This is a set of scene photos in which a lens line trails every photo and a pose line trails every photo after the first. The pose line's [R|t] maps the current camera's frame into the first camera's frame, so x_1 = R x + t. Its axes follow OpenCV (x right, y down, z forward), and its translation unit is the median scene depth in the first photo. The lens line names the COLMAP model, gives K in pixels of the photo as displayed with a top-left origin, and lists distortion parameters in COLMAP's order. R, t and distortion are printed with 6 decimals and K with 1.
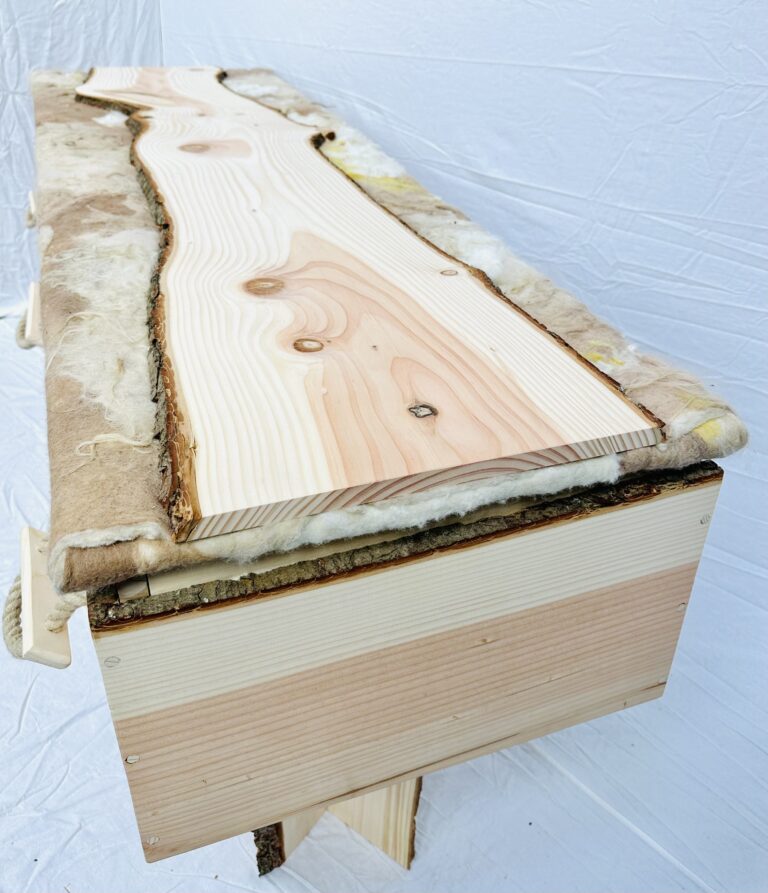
lens RADIAL K [[816.7, 0, 346.1], [0, 816.7, 375.2], [0, 0, 1]] dist [-0.016403, -0.000262]
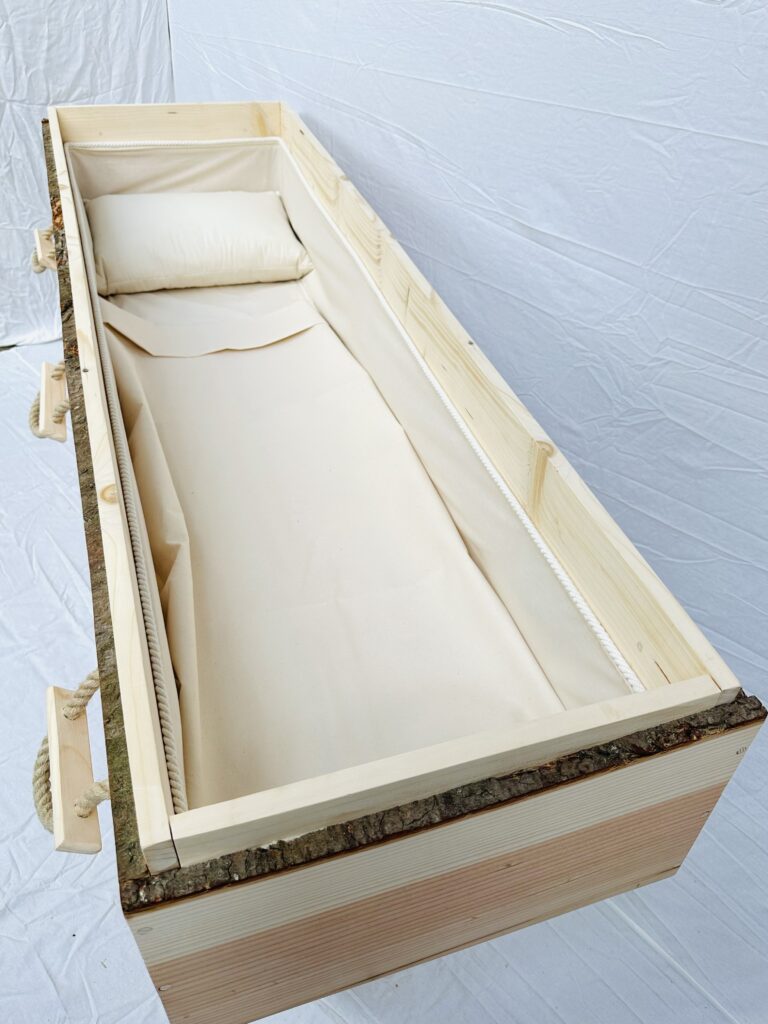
lens RADIAL K [[823.6, 0, 356.5], [0, 823.6, 503.9], [0, 0, 1]] dist [-0.002615, -0.016109]
pose [[0.999632, 0.023825, -0.012974, -0.012028], [-0.021099, 0.983392, 0.180266, -0.175838], [0.017053, -0.179926, 0.983532, 0.049635]]
